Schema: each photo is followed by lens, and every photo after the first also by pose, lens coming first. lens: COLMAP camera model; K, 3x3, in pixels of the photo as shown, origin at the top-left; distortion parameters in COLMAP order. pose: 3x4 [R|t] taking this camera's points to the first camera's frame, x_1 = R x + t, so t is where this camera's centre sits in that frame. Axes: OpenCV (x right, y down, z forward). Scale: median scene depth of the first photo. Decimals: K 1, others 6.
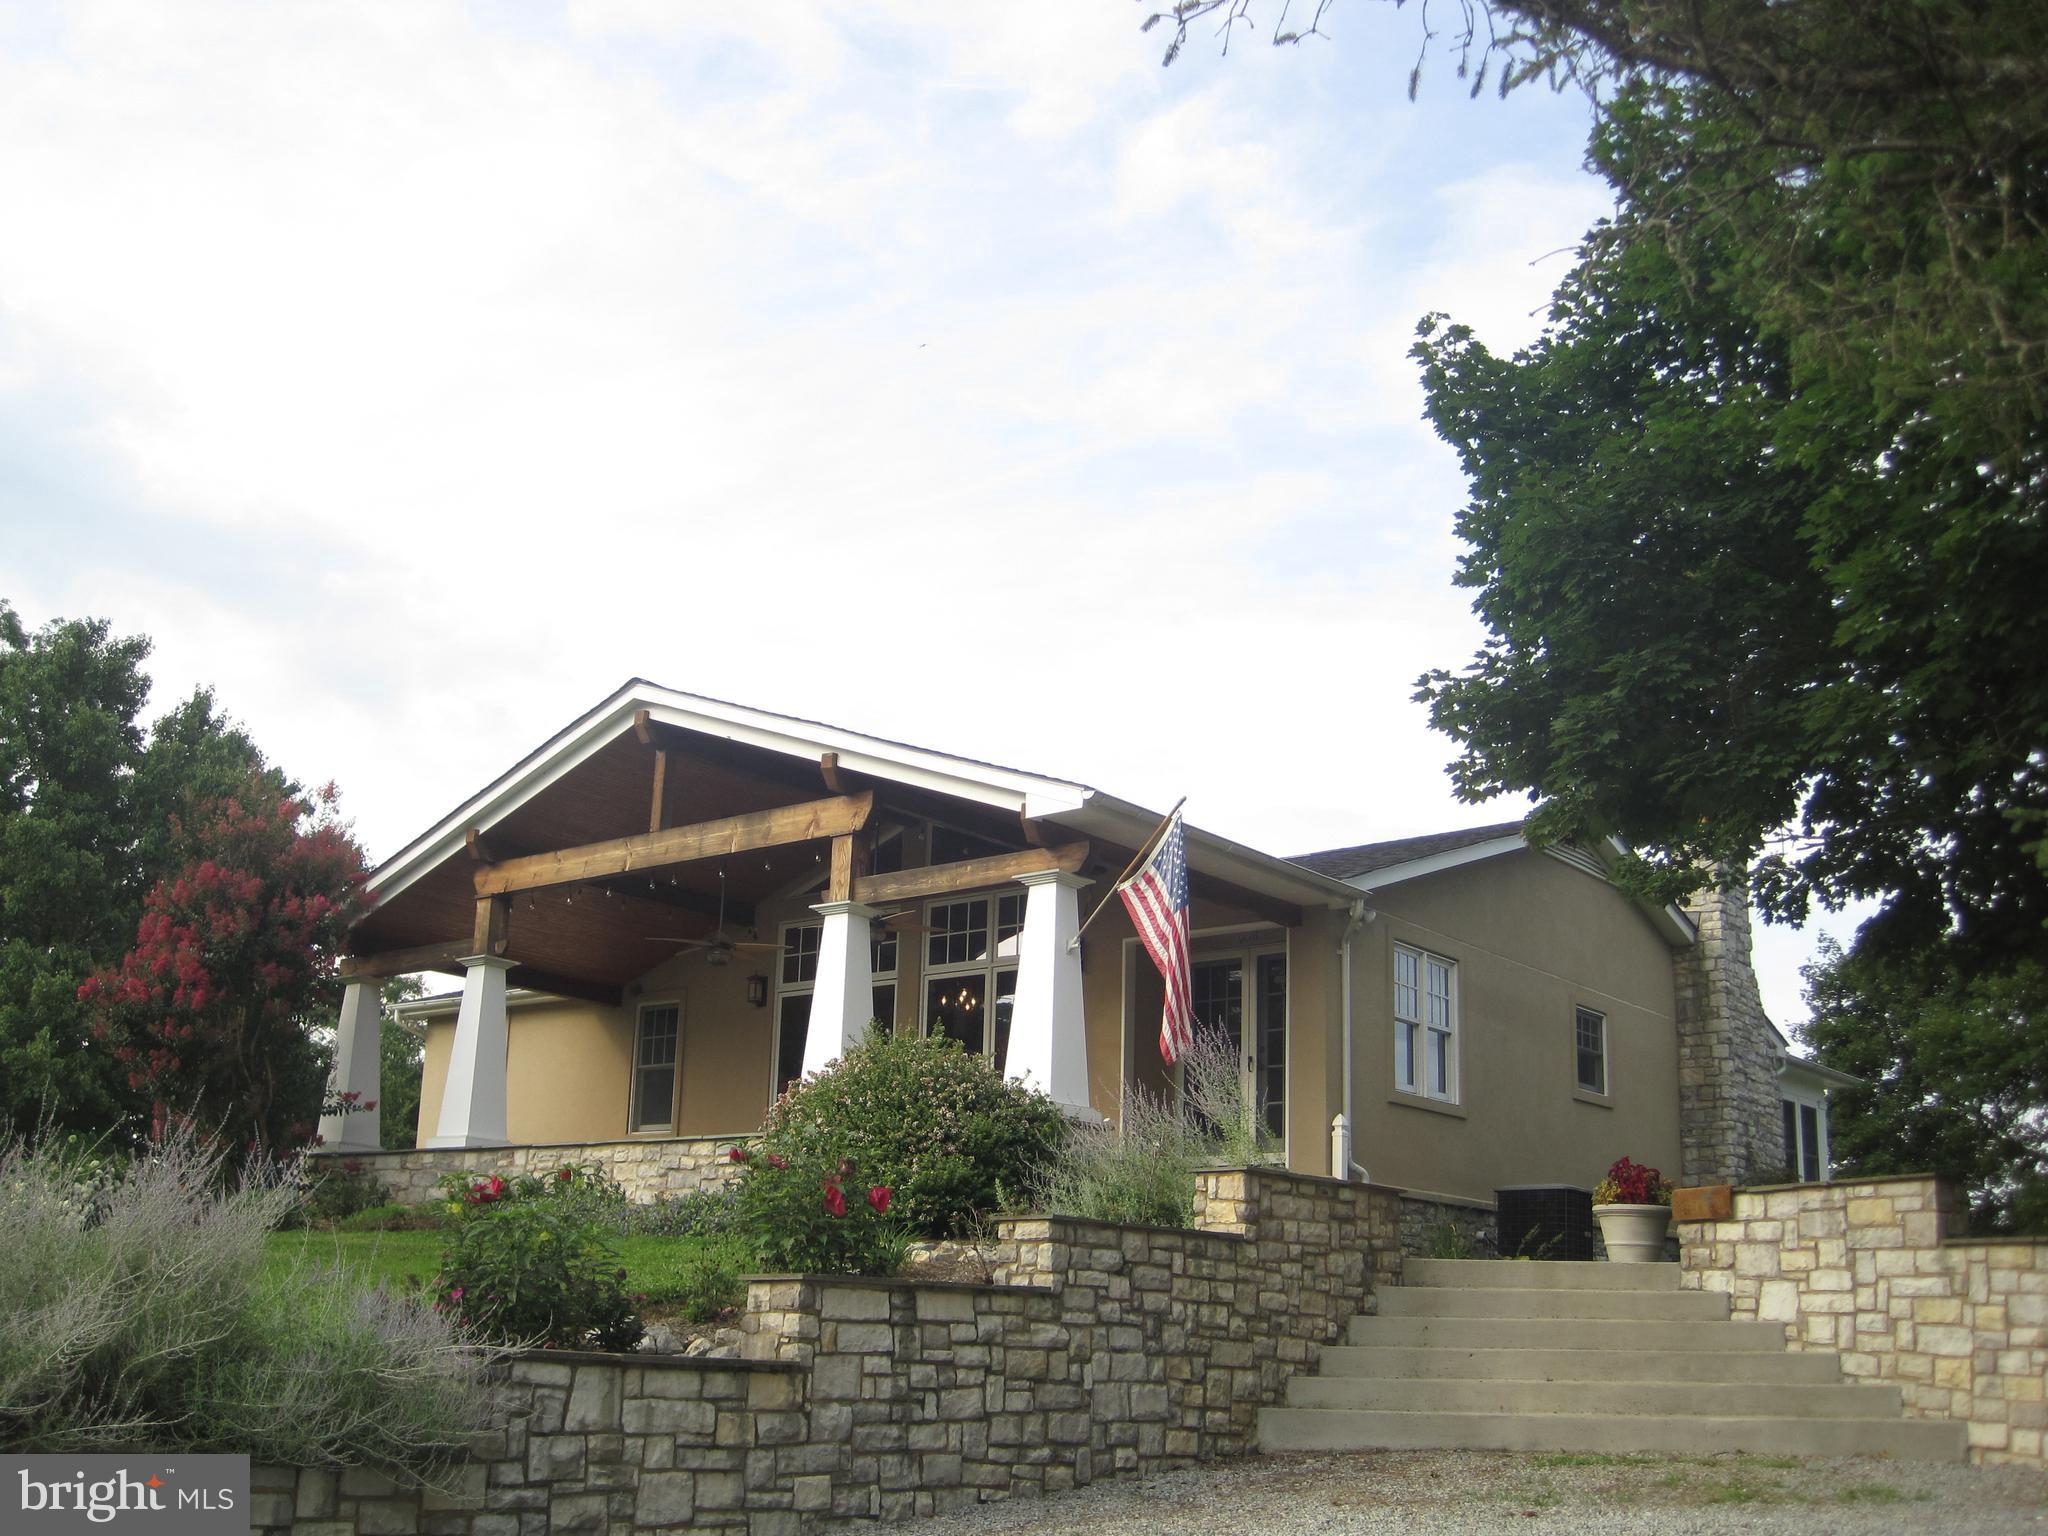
lens RADIAL K [[2119.3, 0, 1024.0], [0, 2119.3, 768.0], [0, 0, 1]] dist [-0.185636, 0.151813]
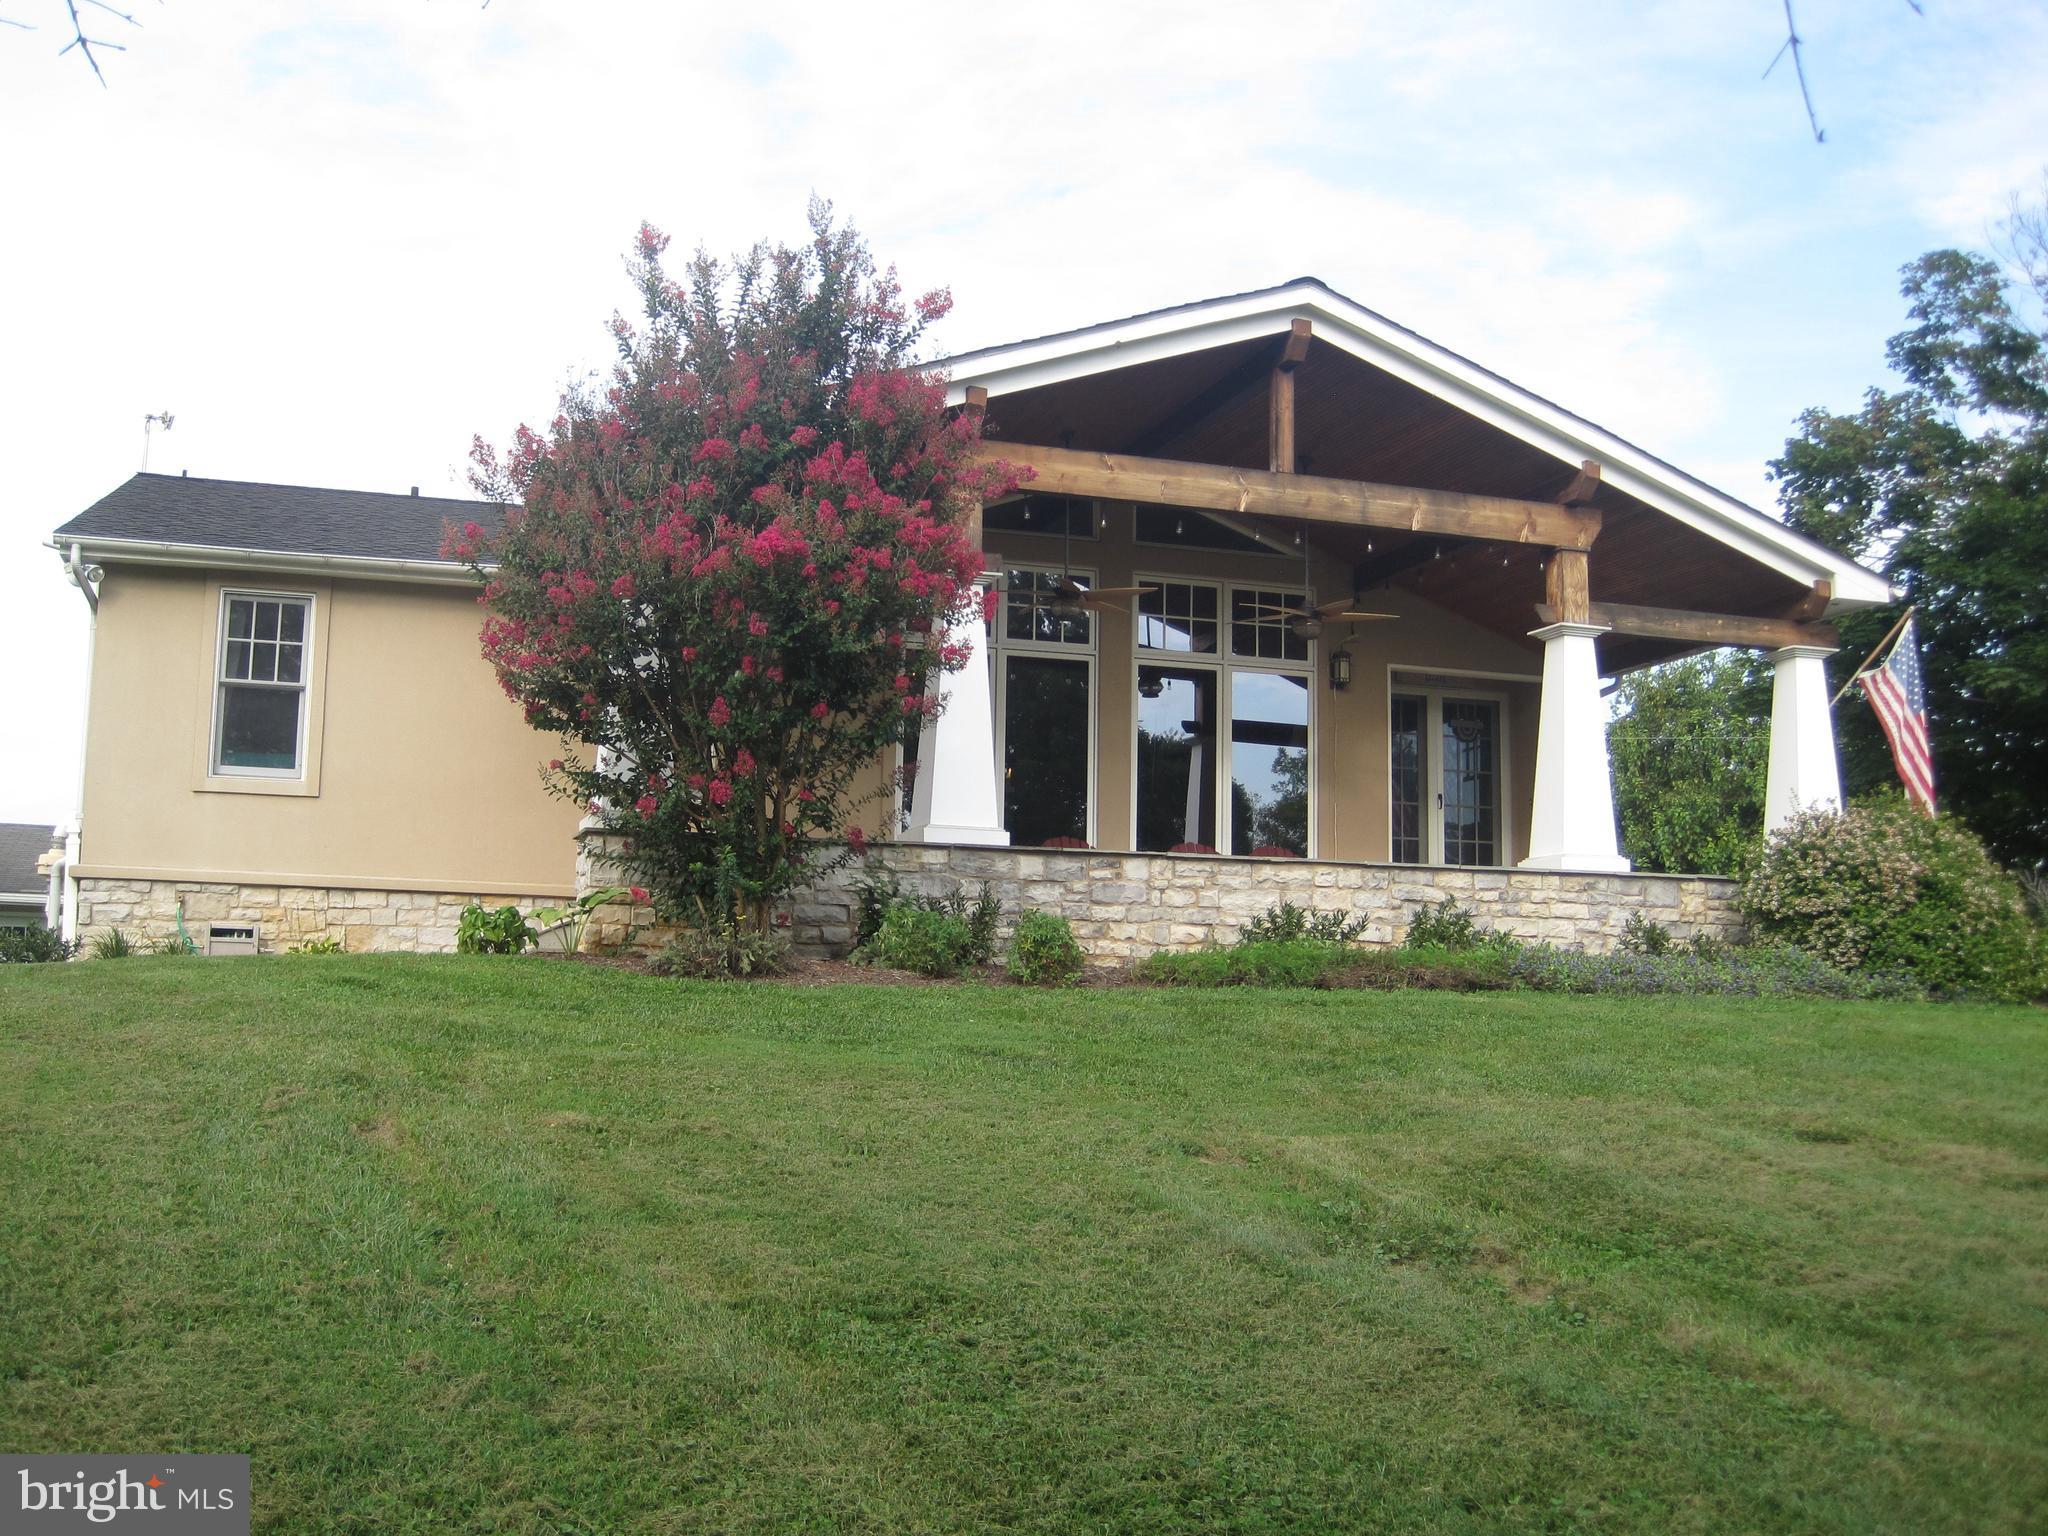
lens RADIAL K [[2119.3, 0, 1024.0], [0, 2119.3, 768.0], [0, 0, 1]] dist [-0.185636, 0.151813]
pose [[0.528584, 0.083137, 0.844800, -0.959080], [-0.225949, 0.973070, 0.045614, 0.134633], [-0.818258, -0.214993, 0.533135, 0.679661]]
